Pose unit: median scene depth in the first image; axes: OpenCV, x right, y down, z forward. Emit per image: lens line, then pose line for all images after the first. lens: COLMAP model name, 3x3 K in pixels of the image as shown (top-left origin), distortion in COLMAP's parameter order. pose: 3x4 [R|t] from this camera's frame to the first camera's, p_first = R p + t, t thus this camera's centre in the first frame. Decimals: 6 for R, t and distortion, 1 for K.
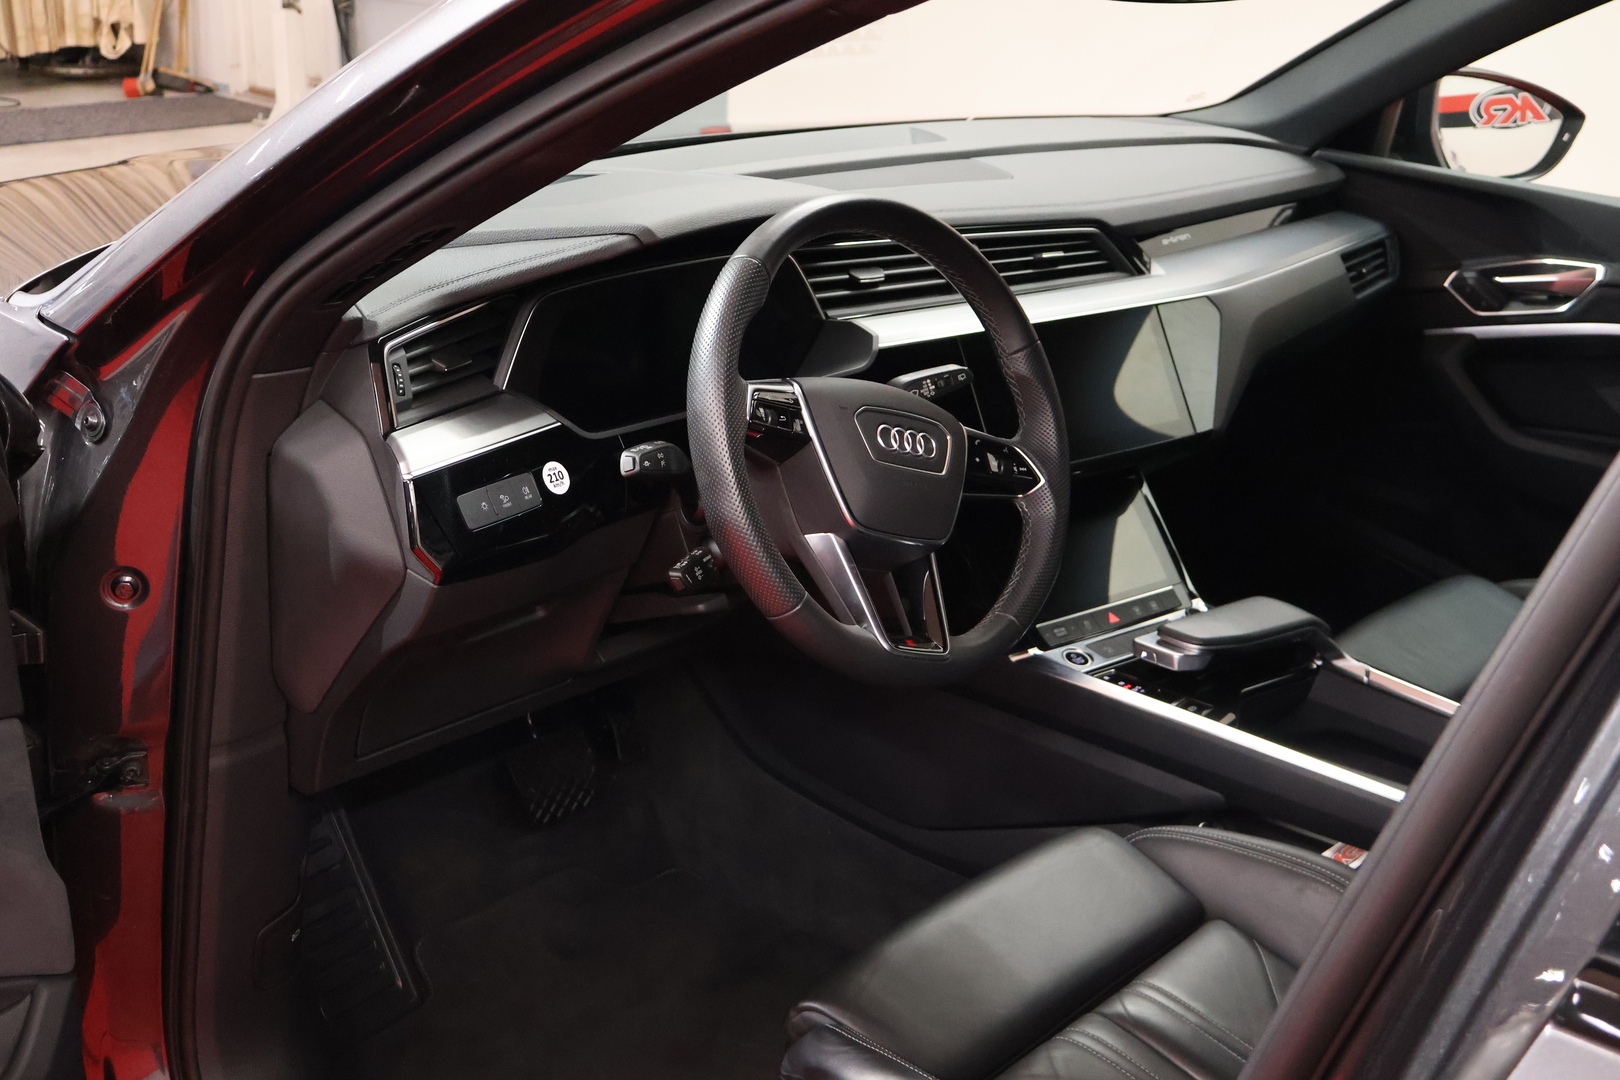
lens RADIAL K [[1762.0, 0, 817.4], [0, 1762.0, 535.2], [0, 0, 1]] dist [-0.007151, 0.000000]
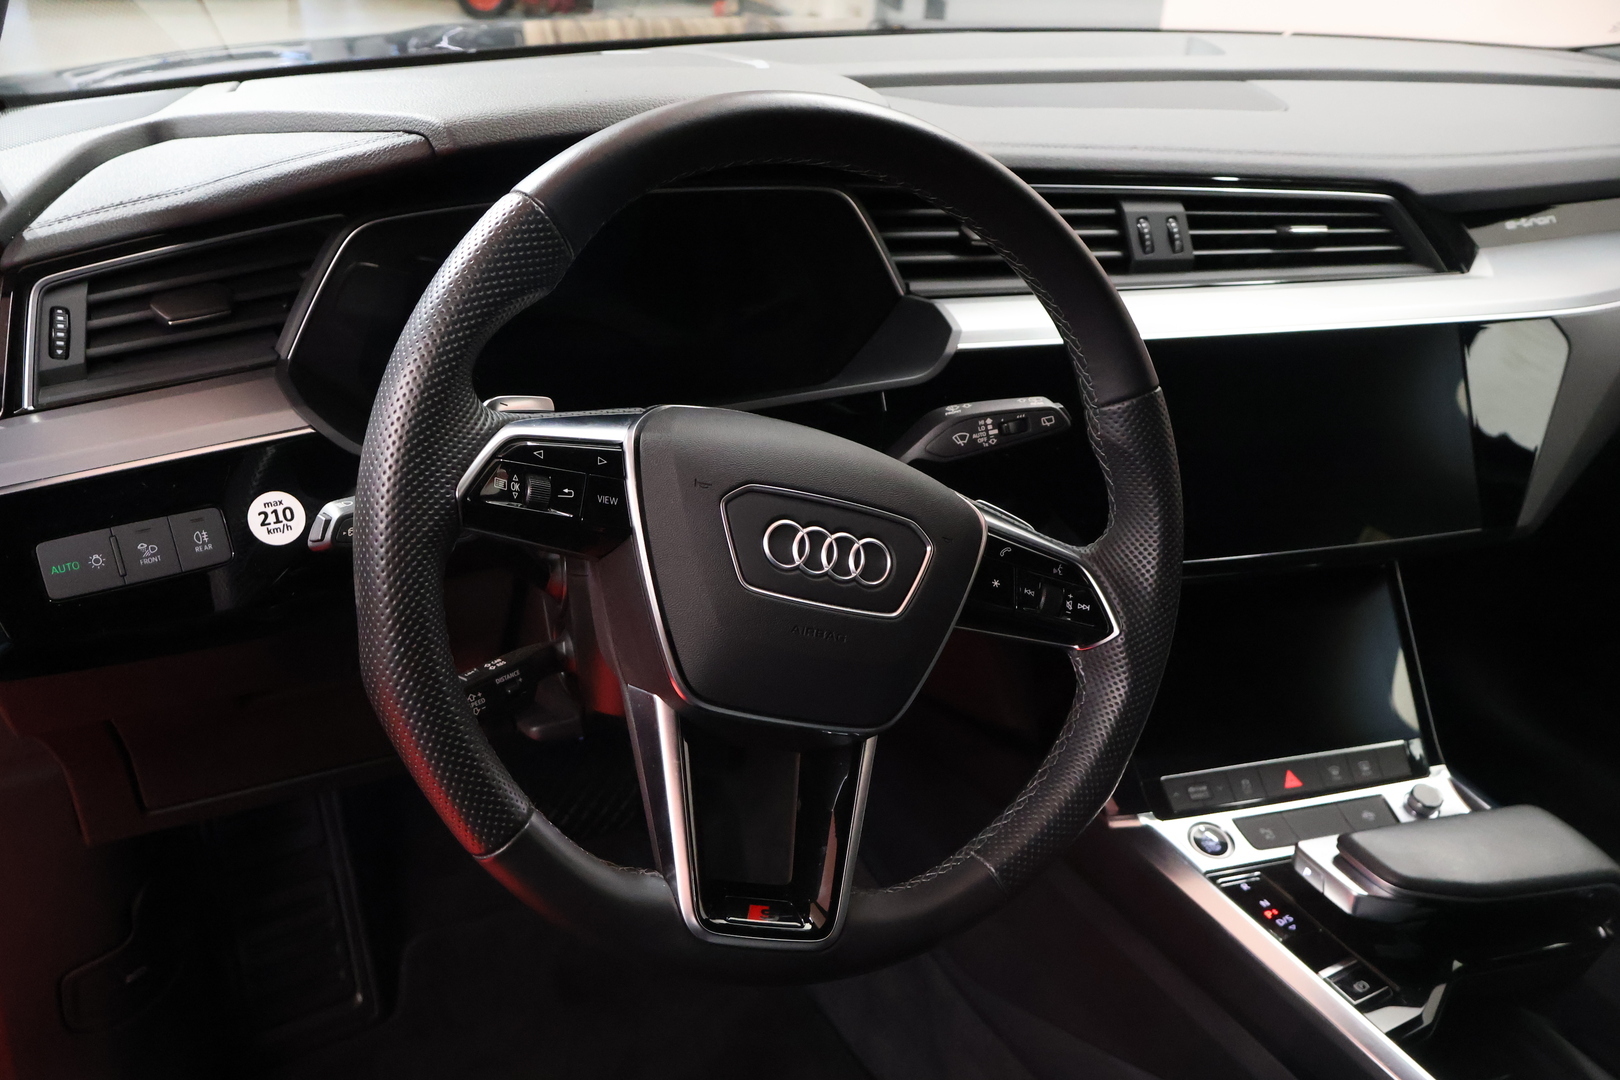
lens RADIAL K [[1342.1, 0, 817.2], [0, 1342.1, 540.8], [0, 0, 1]] dist [0.012236, -0.026126]
pose [[0.938923, 0.173167, -0.297384, 0.143175], [-0.138729, 0.981303, 0.133408, -0.093357], [0.314926, -0.084004, 0.945392, 0.489431]]
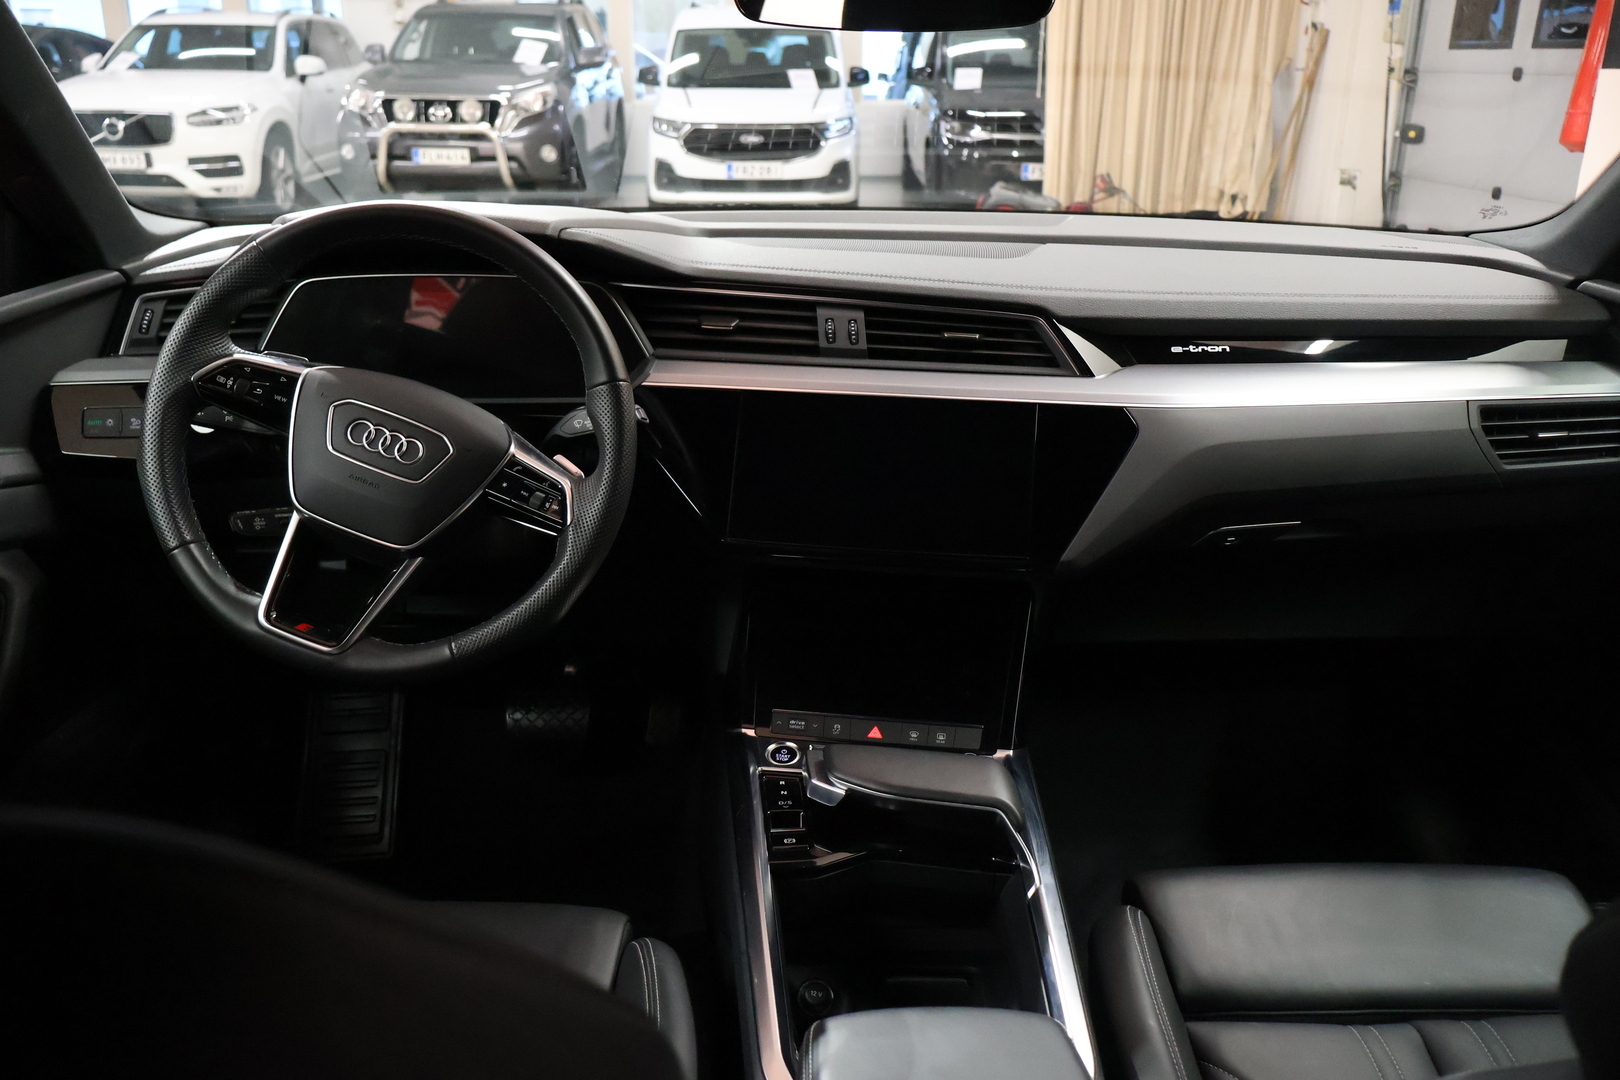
lens RADIAL K [[1342.1, 0, 797.8], [0, 1342.1, 544.4], [0, 0, 1]] dist [0.012236, -0.026126]
pose [[0.701423, 0.212197, -0.680425, 0.626171], [-0.241842, 0.968875, 0.052847, -0.077793], [0.670462, 0.127487, 0.730909, 0.492824]]
